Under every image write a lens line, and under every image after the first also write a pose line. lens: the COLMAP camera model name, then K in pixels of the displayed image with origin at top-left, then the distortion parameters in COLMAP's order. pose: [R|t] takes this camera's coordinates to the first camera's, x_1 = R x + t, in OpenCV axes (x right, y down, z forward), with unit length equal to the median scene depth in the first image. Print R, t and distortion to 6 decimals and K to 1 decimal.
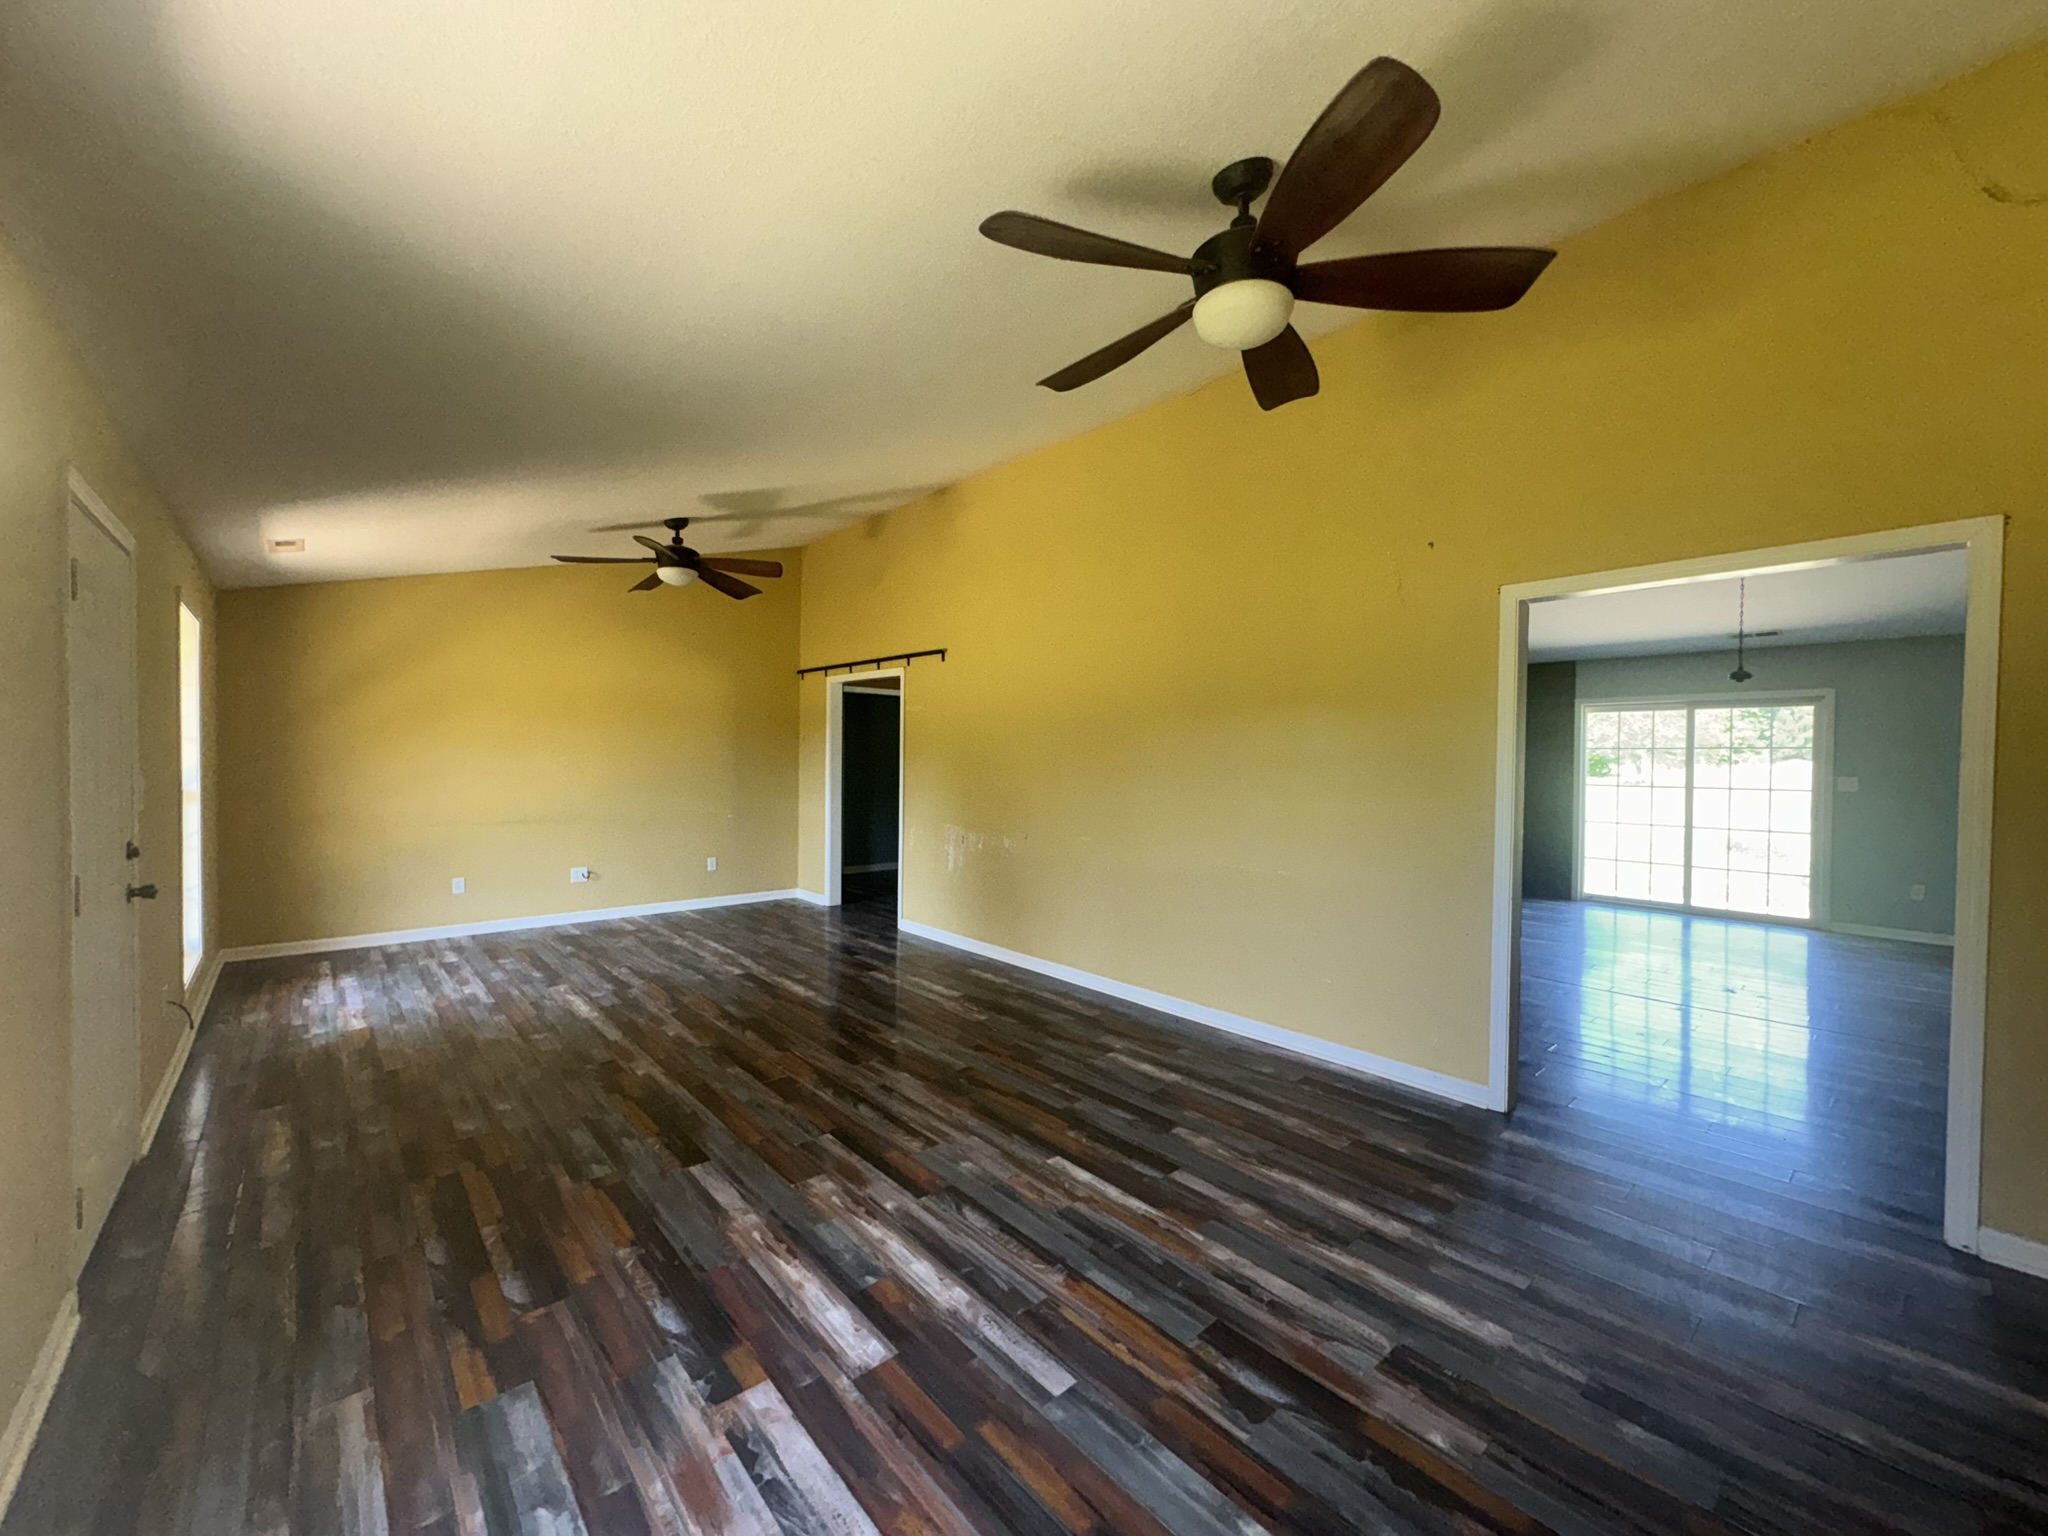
lens RADIAL K [[823.6, 0, 1029.1], [0, 823.6, 777.0], [0, 0, 1]] dist [-0.000171, -0.000376]
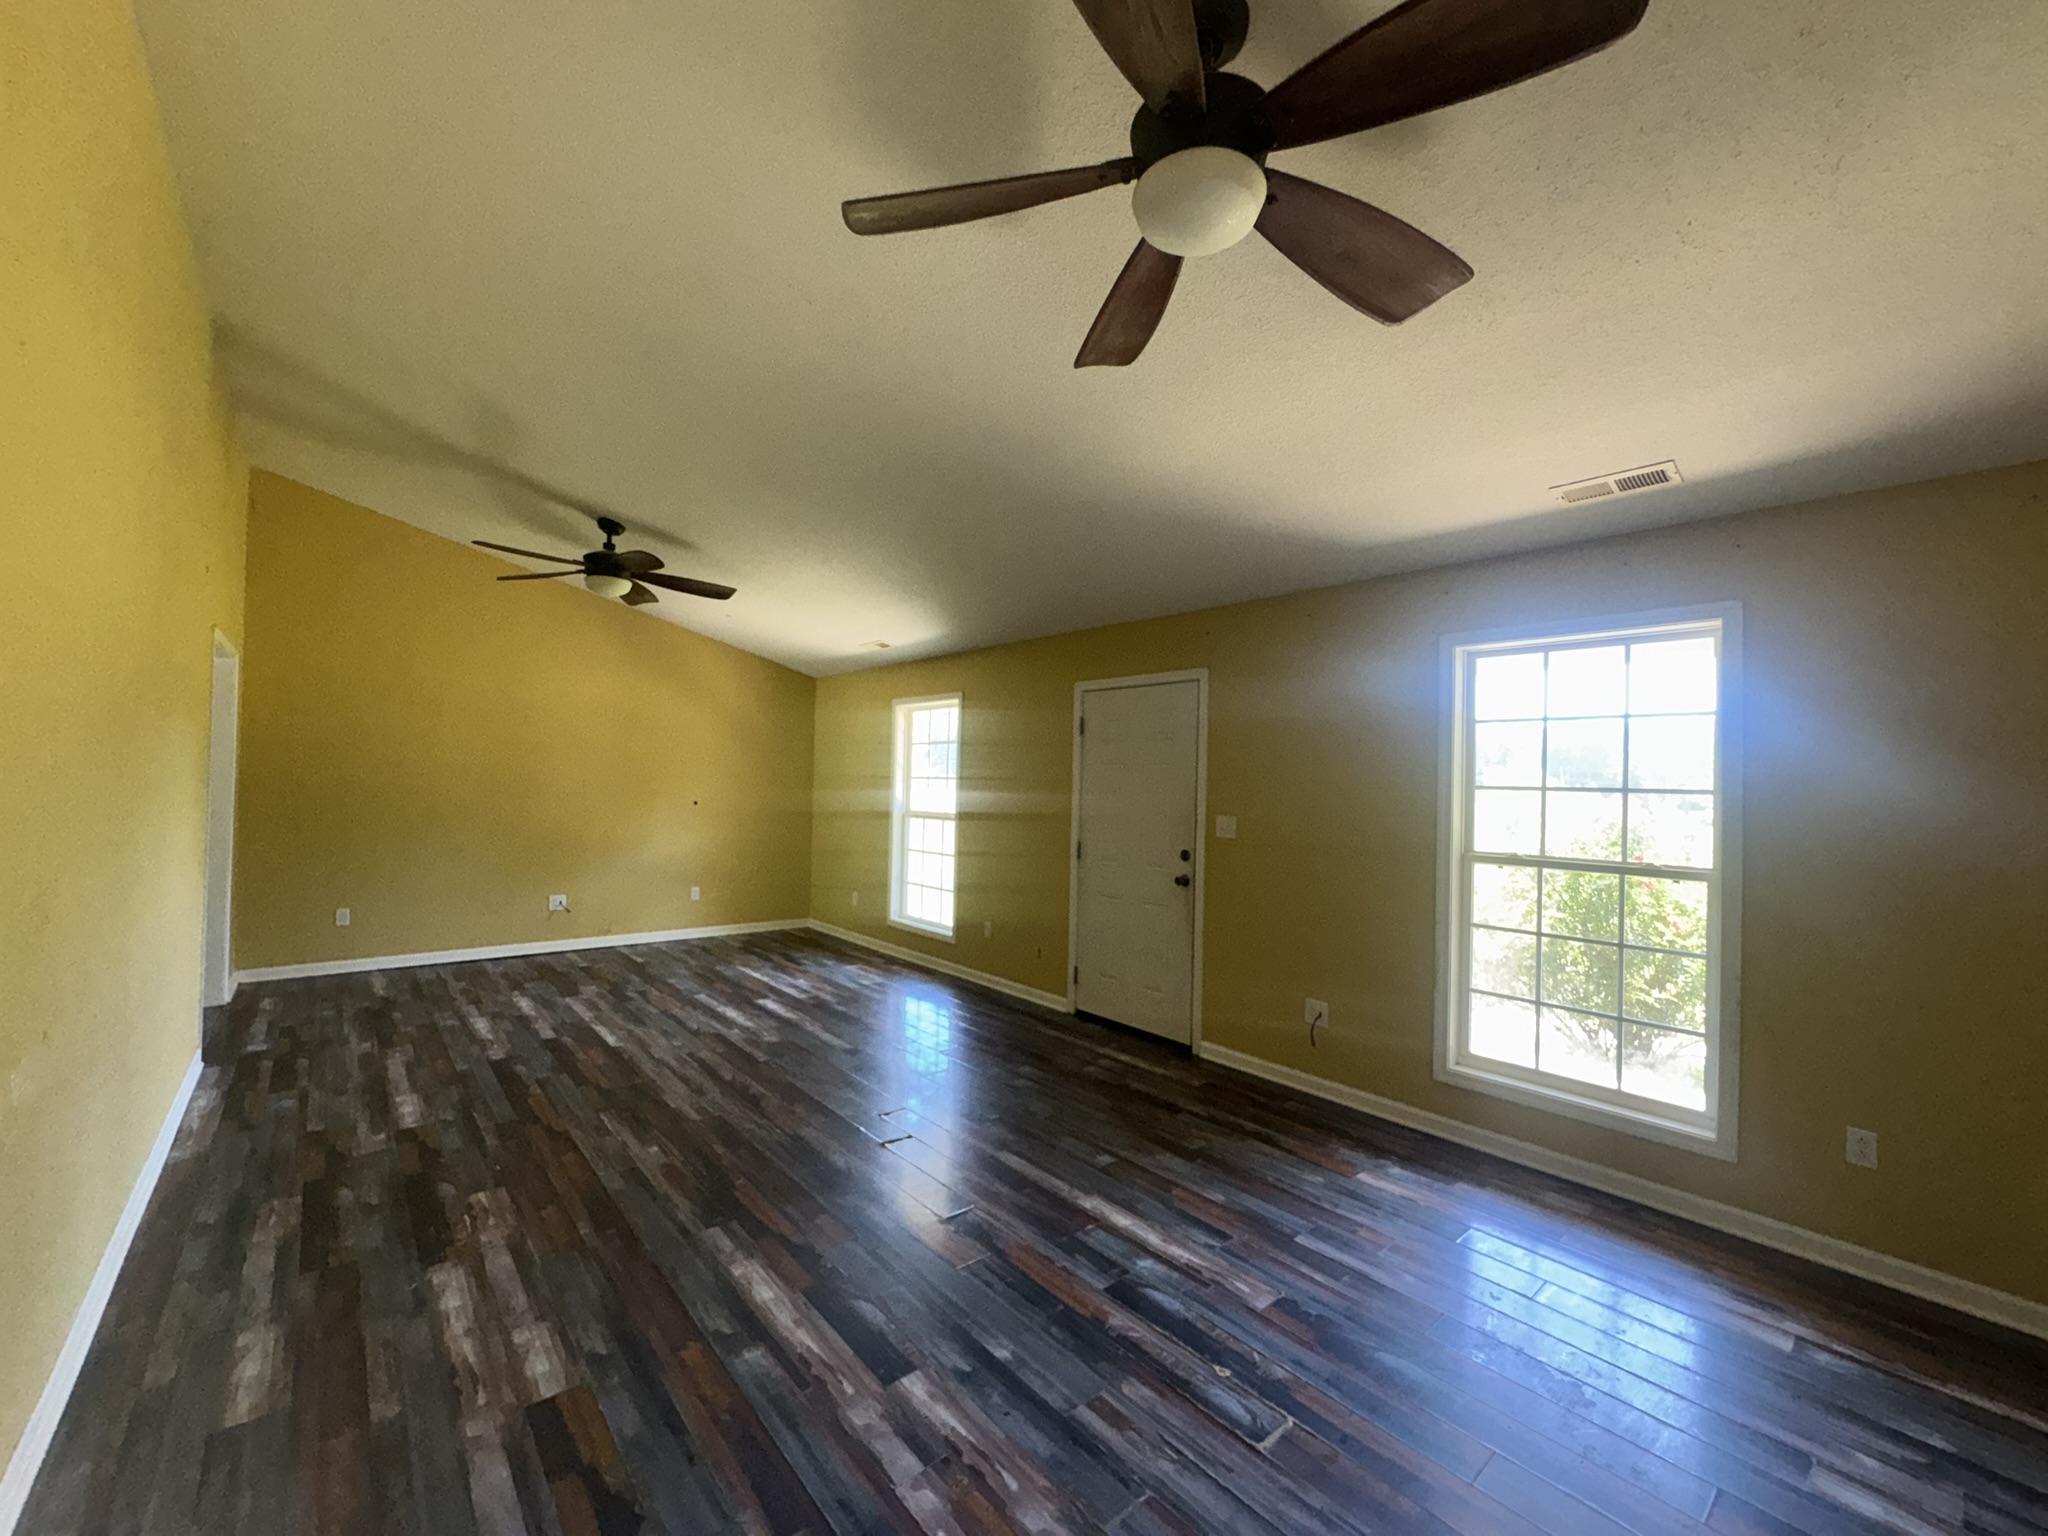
lens RADIAL K [[823.6, 0, 1029.9], [0, 823.6, 769.8], [0, 0, 1]] dist [-0.000171, -0.000376]
pose [[-0.999284, -0.036363, 0.010406, -0.641728], [-0.036265, 0.999297, 0.009455, -0.075753], [-0.010743, 0.009071, -0.999901, 2.206227]]
